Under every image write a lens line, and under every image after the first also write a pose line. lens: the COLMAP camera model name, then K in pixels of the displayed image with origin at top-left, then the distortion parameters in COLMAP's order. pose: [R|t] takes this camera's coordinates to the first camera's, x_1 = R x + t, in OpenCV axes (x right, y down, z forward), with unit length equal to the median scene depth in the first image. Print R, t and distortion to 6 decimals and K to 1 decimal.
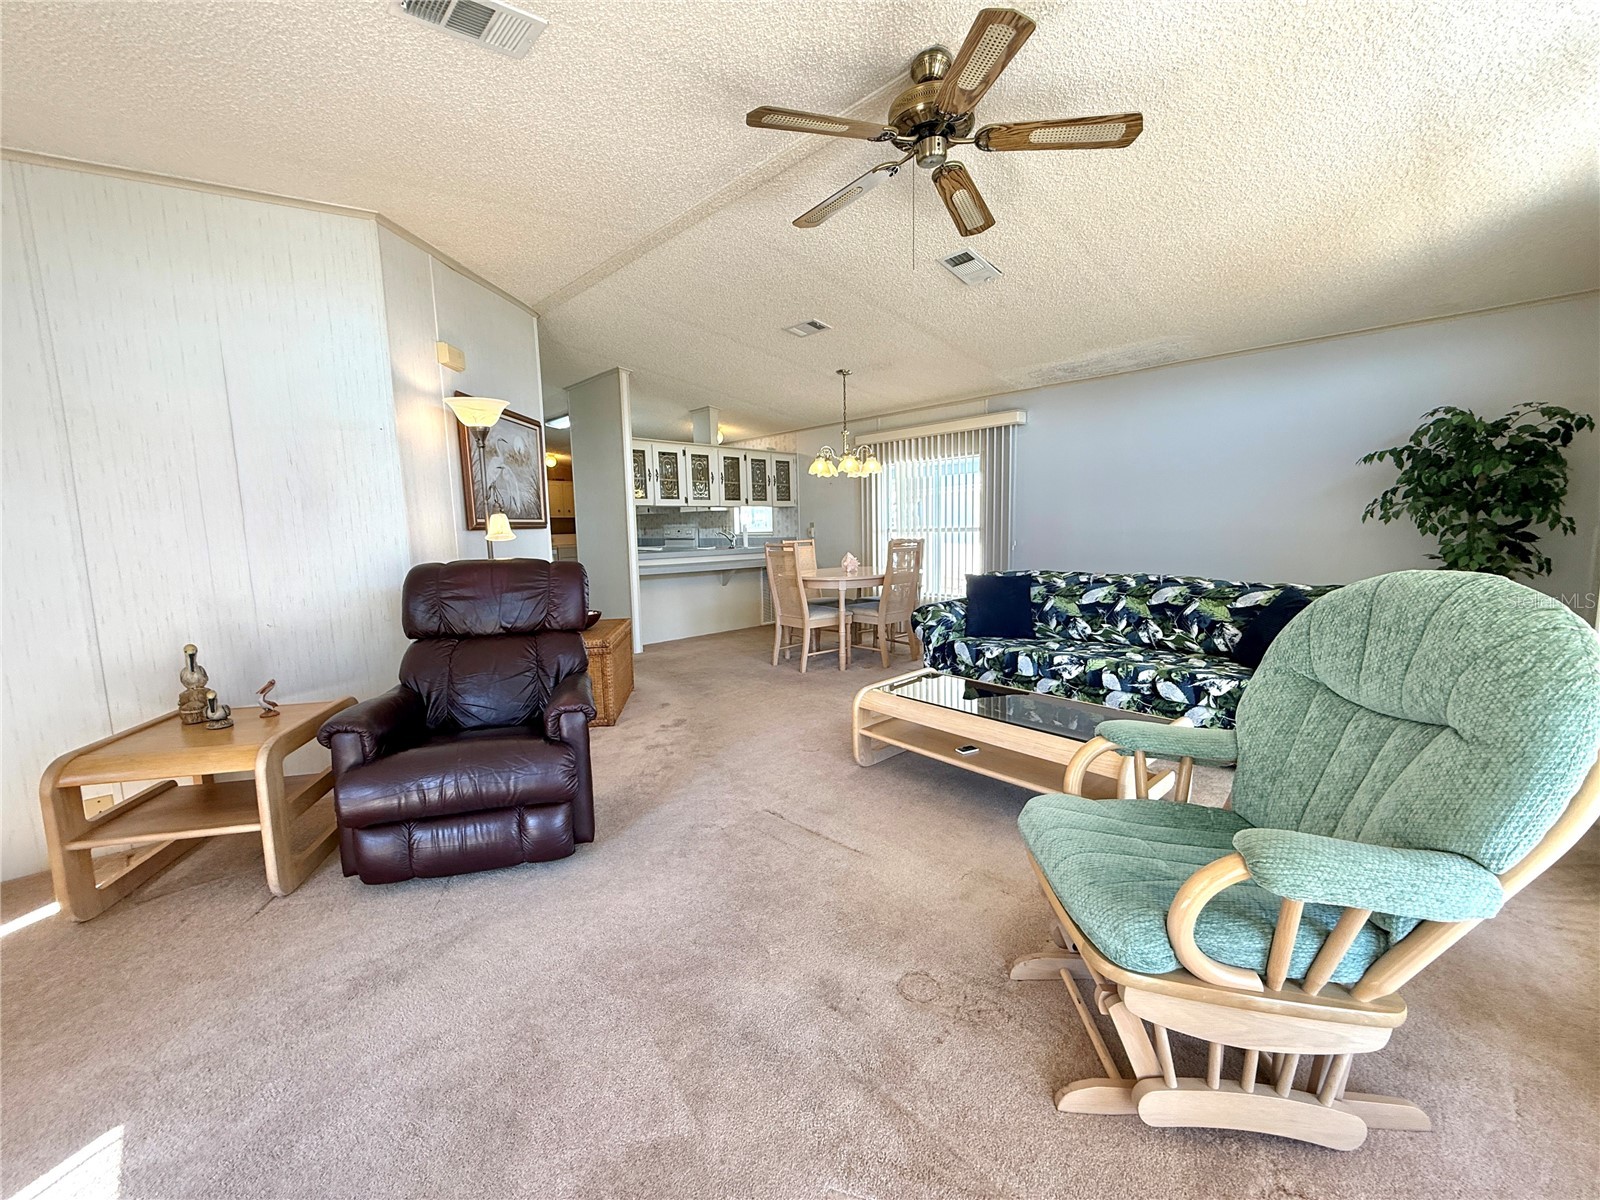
lens RADIAL K [[642.4, 0, 808.1], [0, 642.4, 604.4], [0, 0, 1]] dist [0.000393, -0.000086]
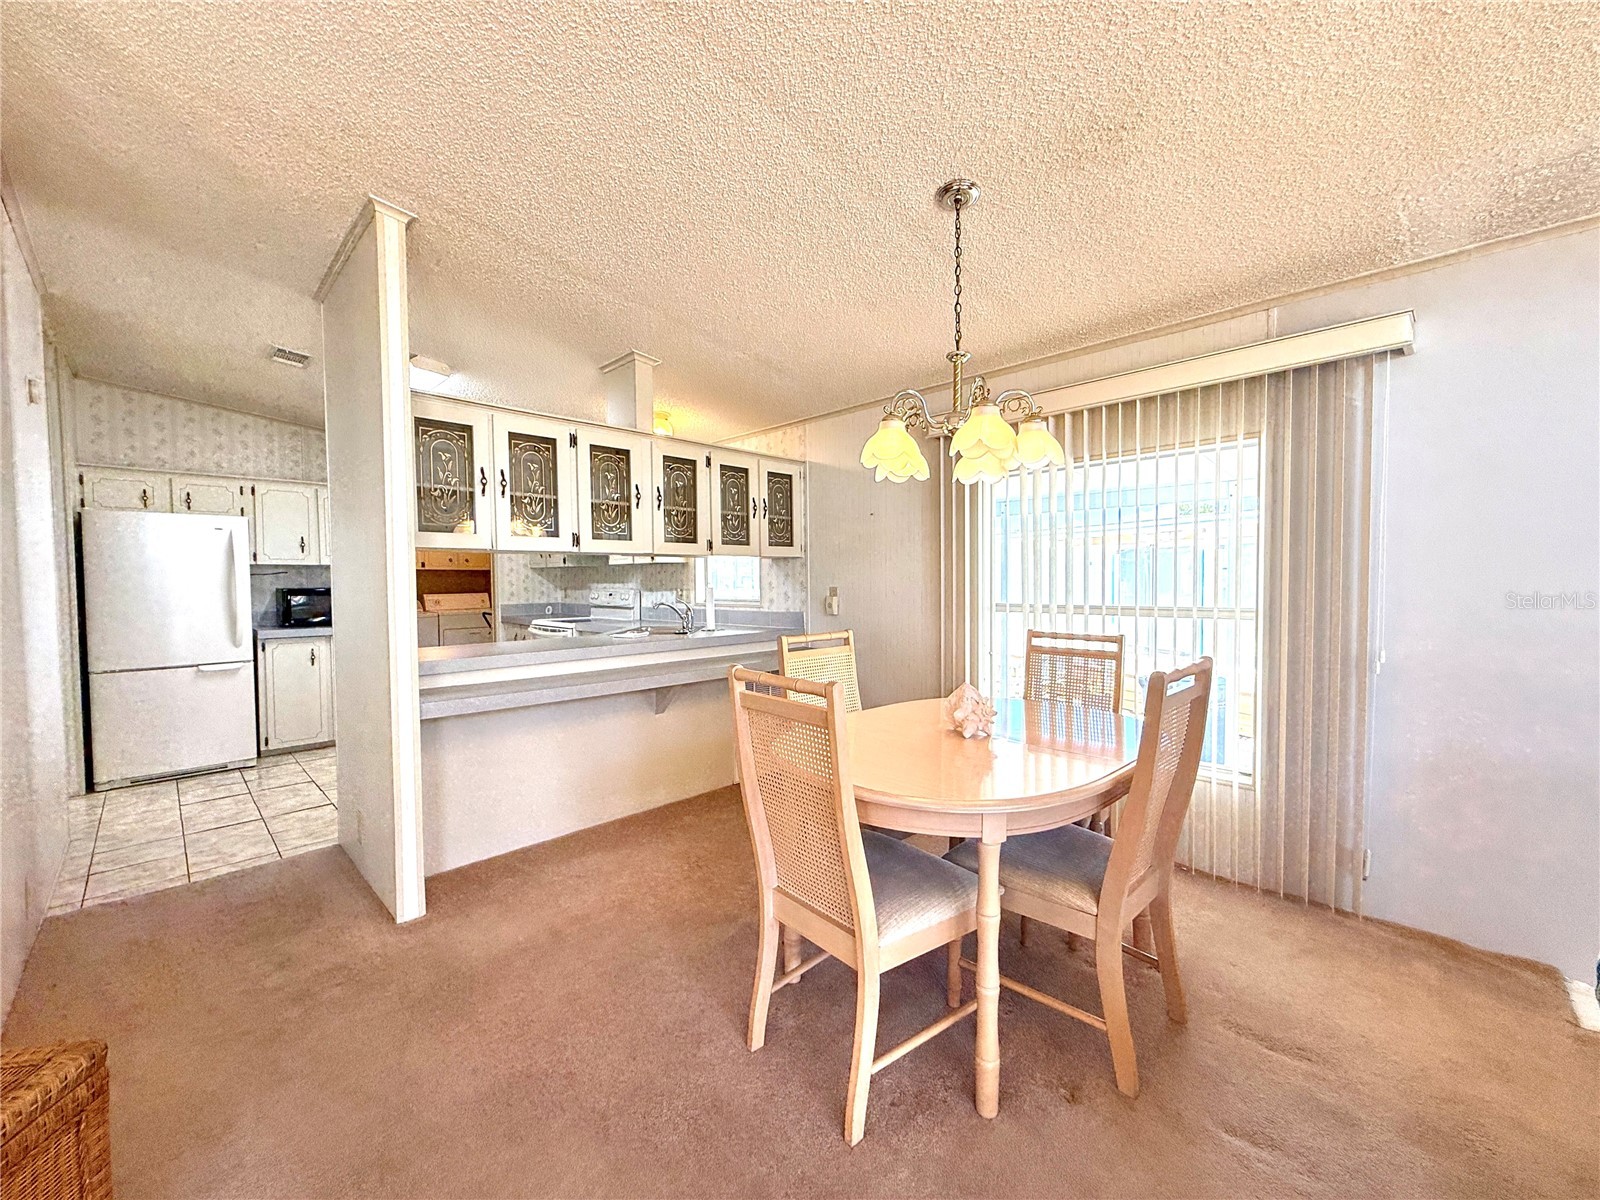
lens RADIAL K [[642.4, 0, 799.7], [0, 642.4, 596.1], [0, 0, 1]] dist [0.000393, -0.000086]
pose [[0.999953, 0.009315, 0.002858, -0.024548], [-0.009008, 0.995596, -0.093312, -0.072205], [-0.003715, 0.093282, 0.995633, 0.489723]]
